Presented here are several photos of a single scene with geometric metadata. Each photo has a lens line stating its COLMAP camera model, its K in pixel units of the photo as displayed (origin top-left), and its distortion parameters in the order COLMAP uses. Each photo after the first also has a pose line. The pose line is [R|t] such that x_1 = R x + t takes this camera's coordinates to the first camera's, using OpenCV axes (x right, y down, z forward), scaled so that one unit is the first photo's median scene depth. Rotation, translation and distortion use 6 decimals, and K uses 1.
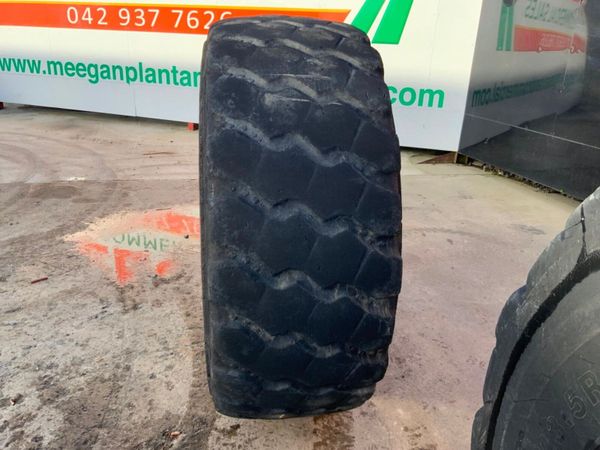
lens RADIAL K [[499.0, 0, 300.5], [0, 499.0, 223.9], [0, 0, 1]] dist [0.051023, -0.093914]
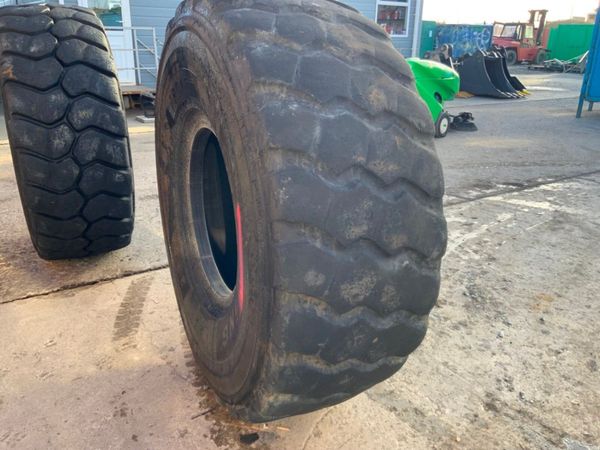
lens RADIAL K [[499.0, 0, 300.8], [0, 499.0, 225.8], [0, 0, 1]] dist [0.051023, -0.093914]
pose [[-0.946097, 0.050085, -0.319986, 0.133746], [-0.172072, 0.759278, 0.627605, -0.395495], [0.274392, 0.648836, -0.709733, 1.147498]]
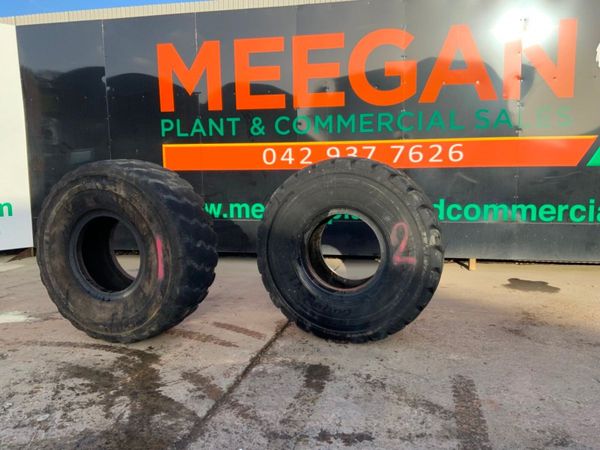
lens RADIAL K [[499.0, 0, 301.5], [0, 499.0, 219.8], [0, 0, 1]] dist [0.051023, -0.093914]
pose [[0.465837, -0.144192, 0.873044, -1.001914], [0.337400, 0.941040, -0.024607, 0.111215], [-0.818021, 0.306027, 0.487021, -0.429479]]
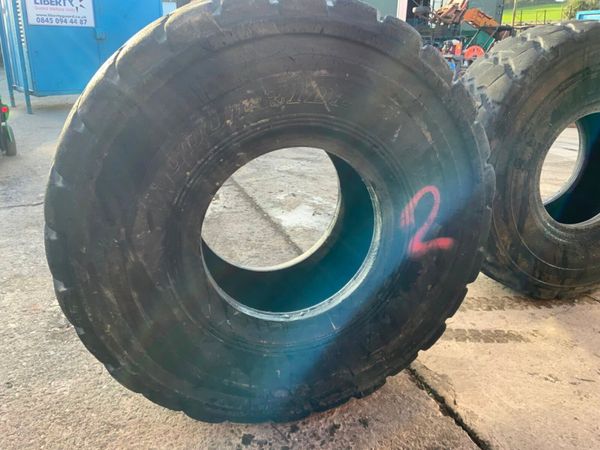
lens RADIAL K [[499.0, 0, 300.9], [0, 499.0, 225.3], [0, 0, 1]] dist [0.051023, -0.093914]
pose [[0.116946, 0.292057, -0.949224, 0.839119], [-0.361009, 0.902901, 0.233327, 0.053442], [0.925200, 0.315392, 0.211026, 0.057746]]
